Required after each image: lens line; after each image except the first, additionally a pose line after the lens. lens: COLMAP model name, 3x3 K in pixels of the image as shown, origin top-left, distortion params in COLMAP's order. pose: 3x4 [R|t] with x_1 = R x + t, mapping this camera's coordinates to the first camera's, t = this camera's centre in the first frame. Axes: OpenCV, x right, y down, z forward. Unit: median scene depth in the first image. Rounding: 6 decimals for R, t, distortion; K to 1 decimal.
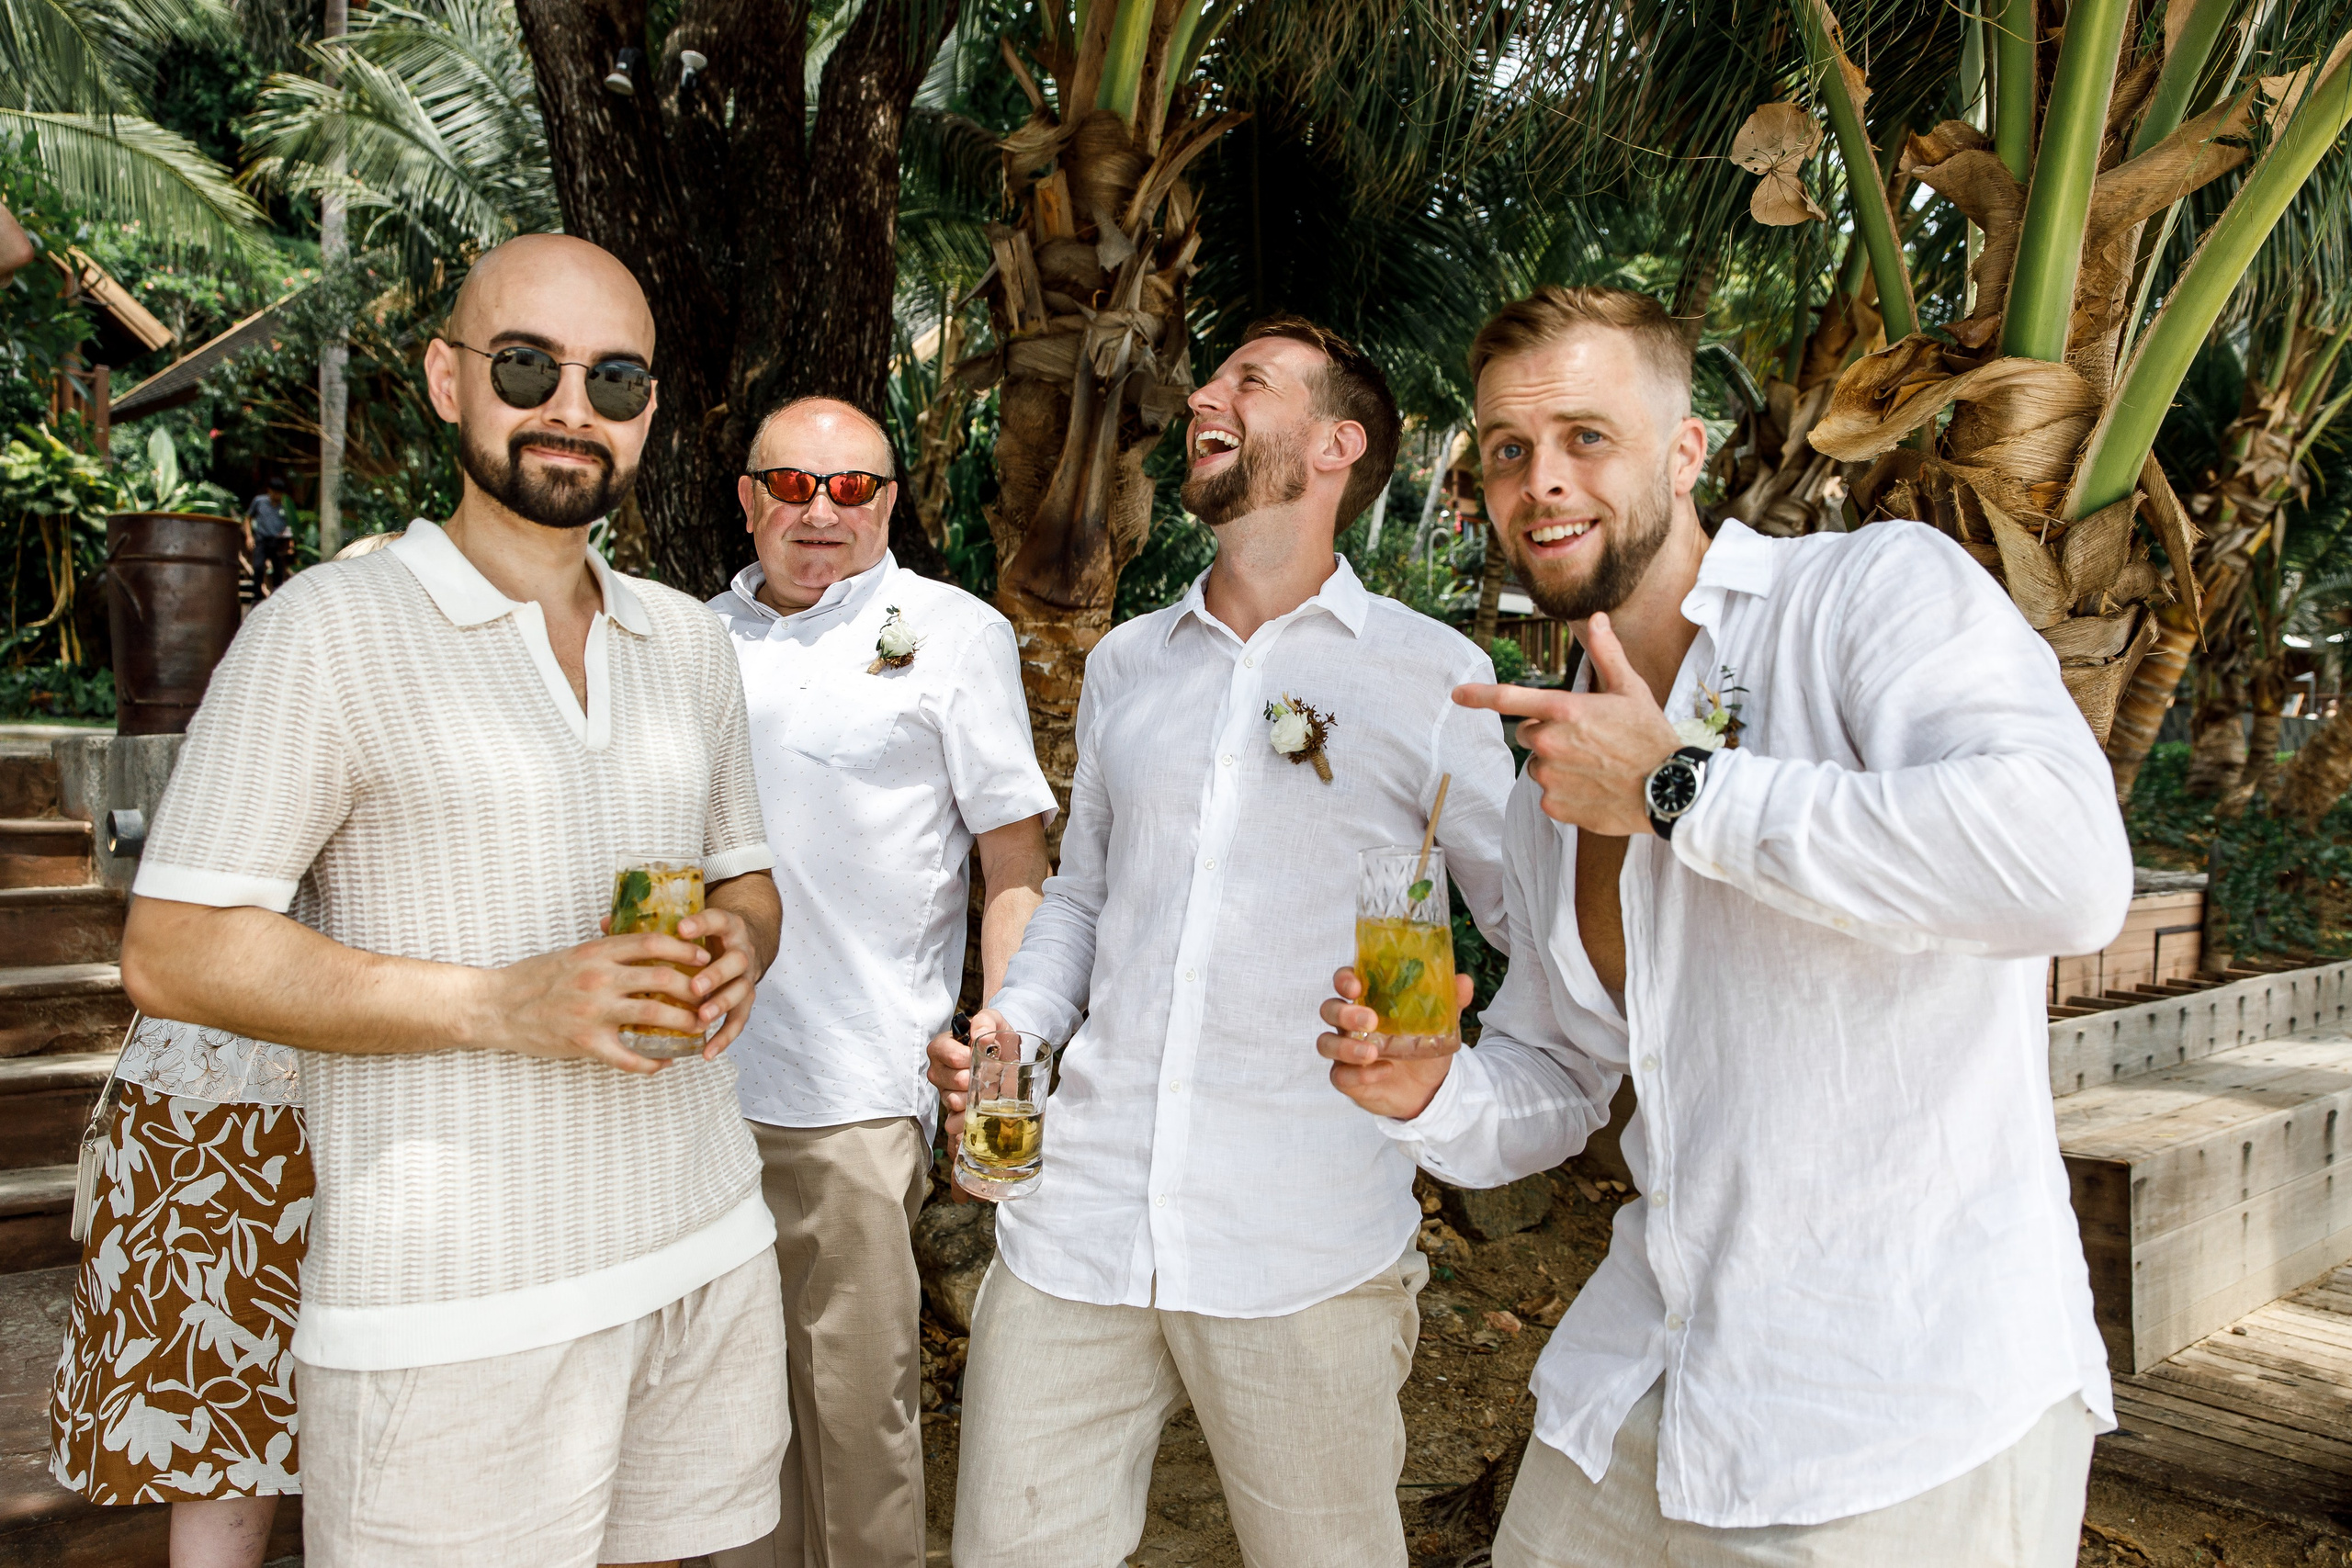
lens RADIAL K [[1995.4, 0, 1176.0], [0, 1995.4, 784.0], [0, 0, 1]] dist [-0.340505, 0.527479]
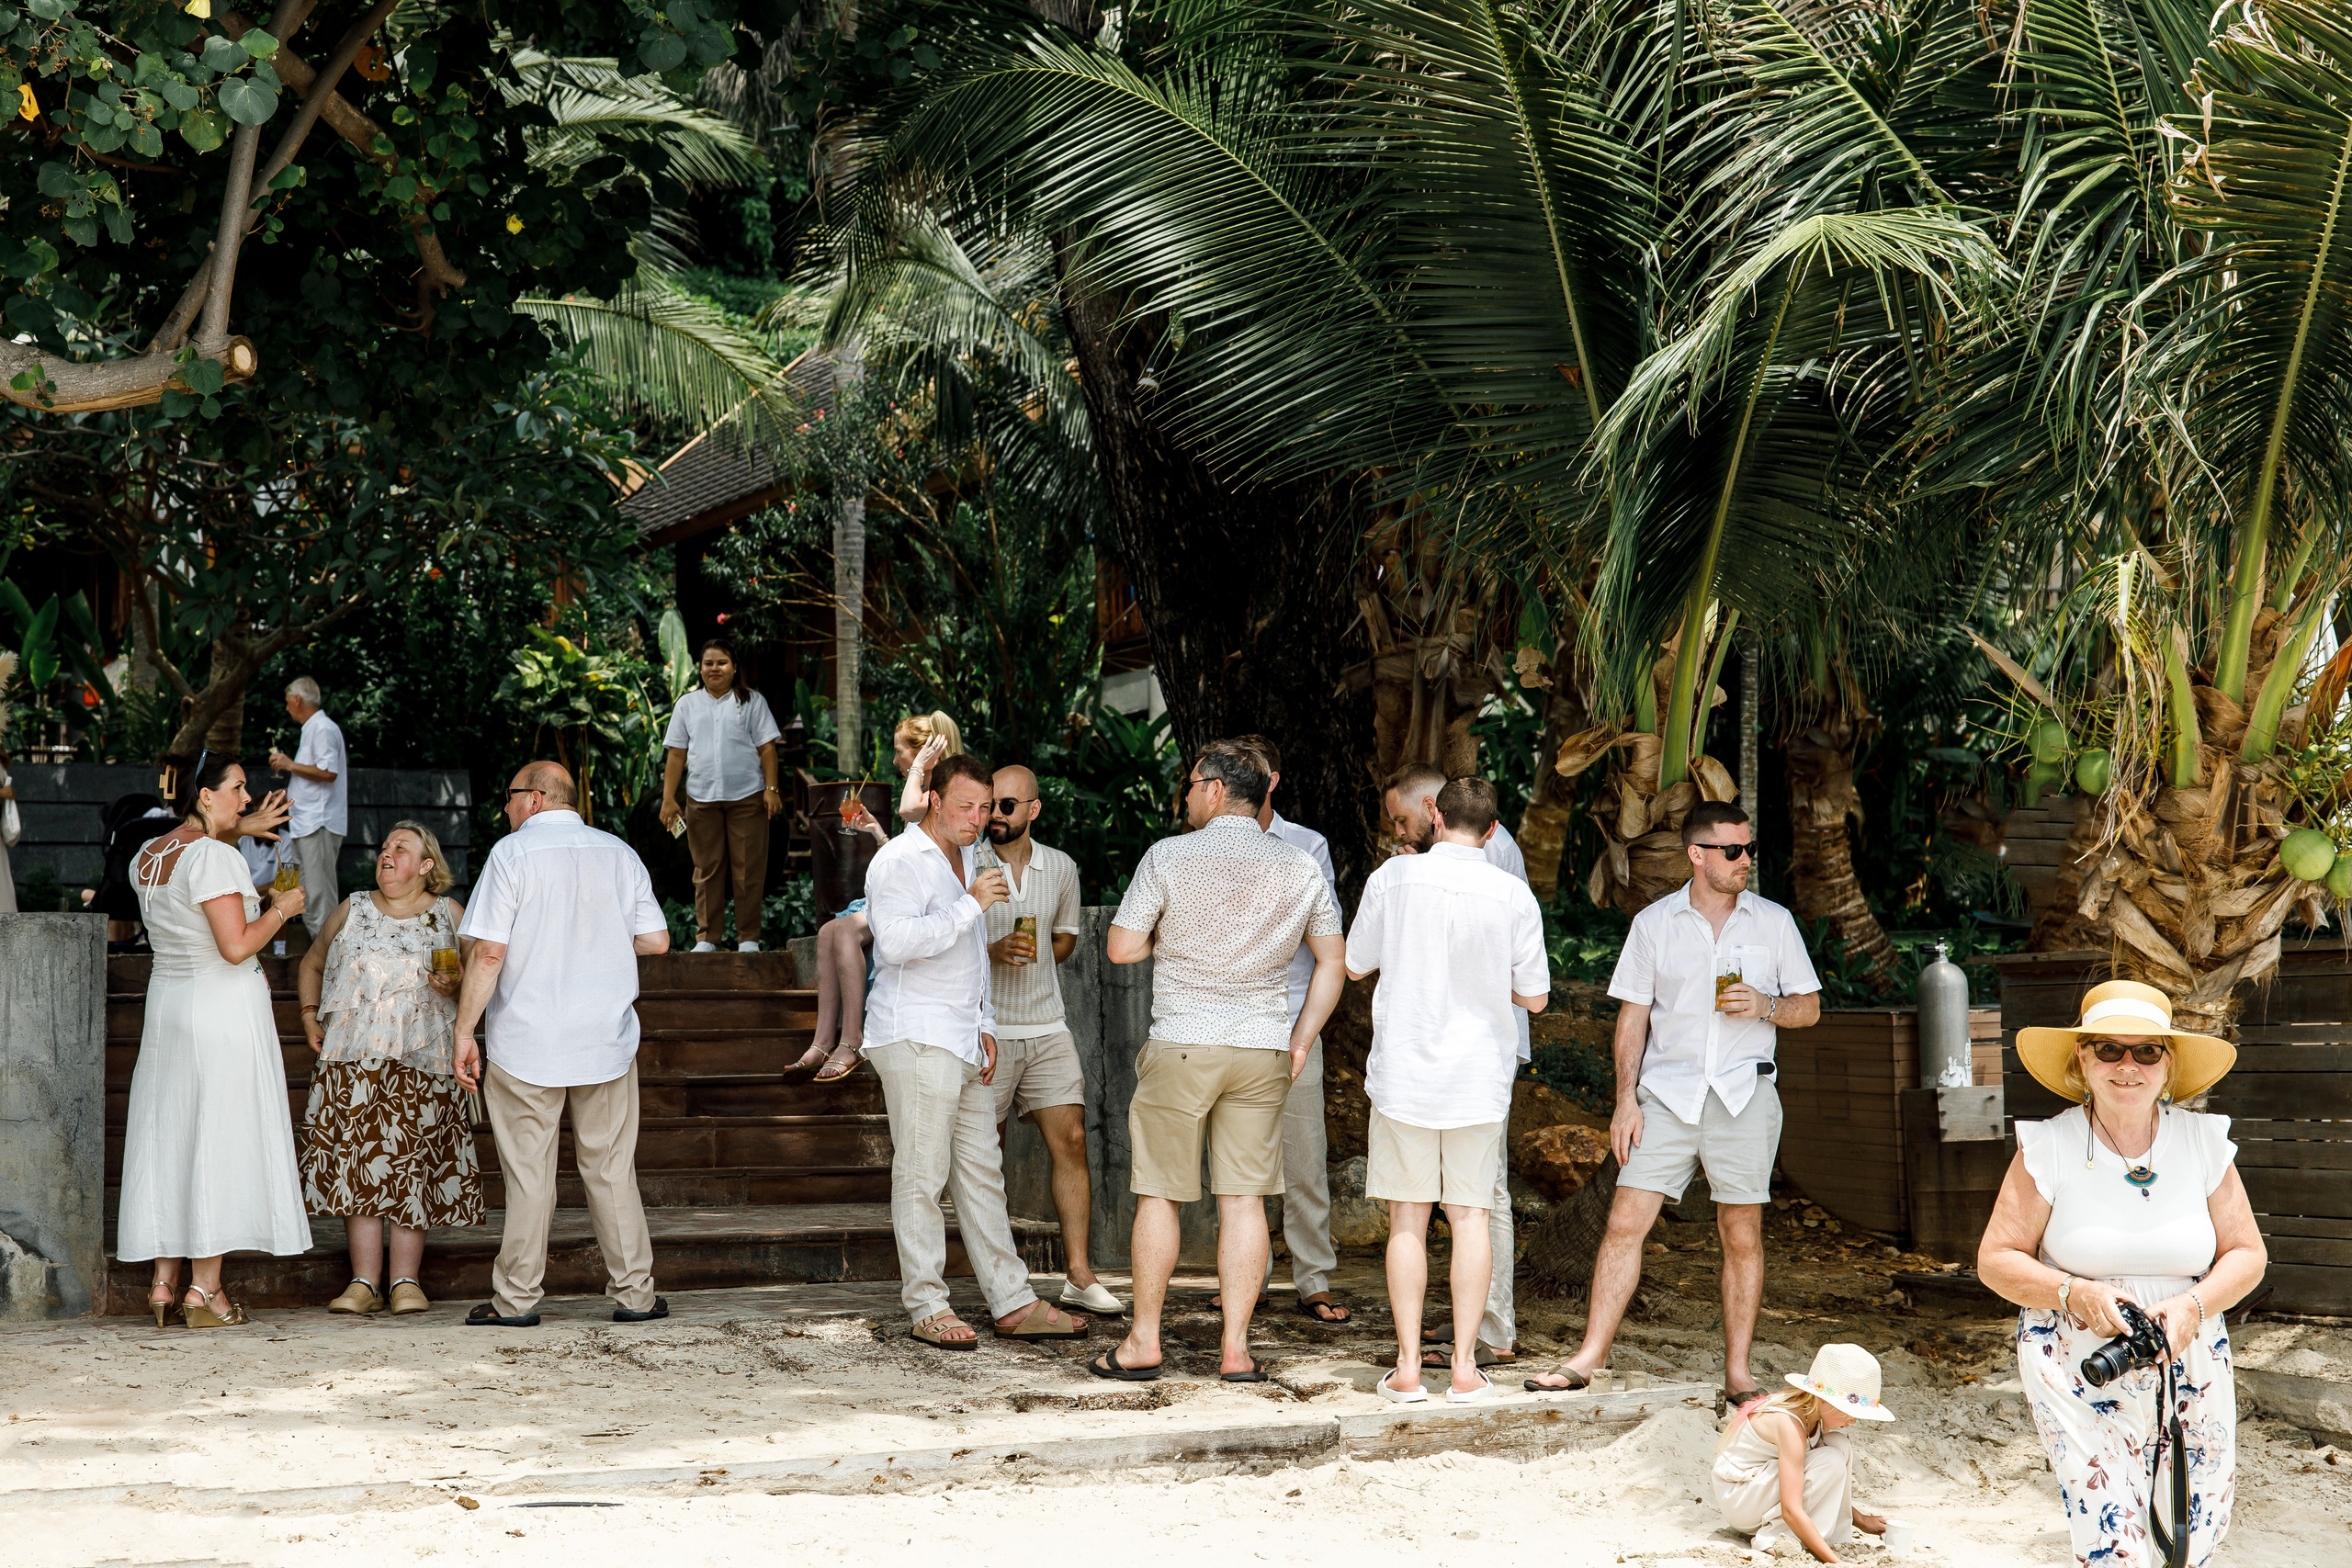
lens RADIAL K [[3471.6, 0, 1176.0], [0, 3471.6, 784.0], [0, 0, 1]] dist [0.272997, -2.200172]
pose [[0.953895, -0.042564, -0.297106, 0.154872], [0.016661, 0.995876, -0.089179, 0.033244], [0.299677, 0.080117, 0.950671, -0.451396]]
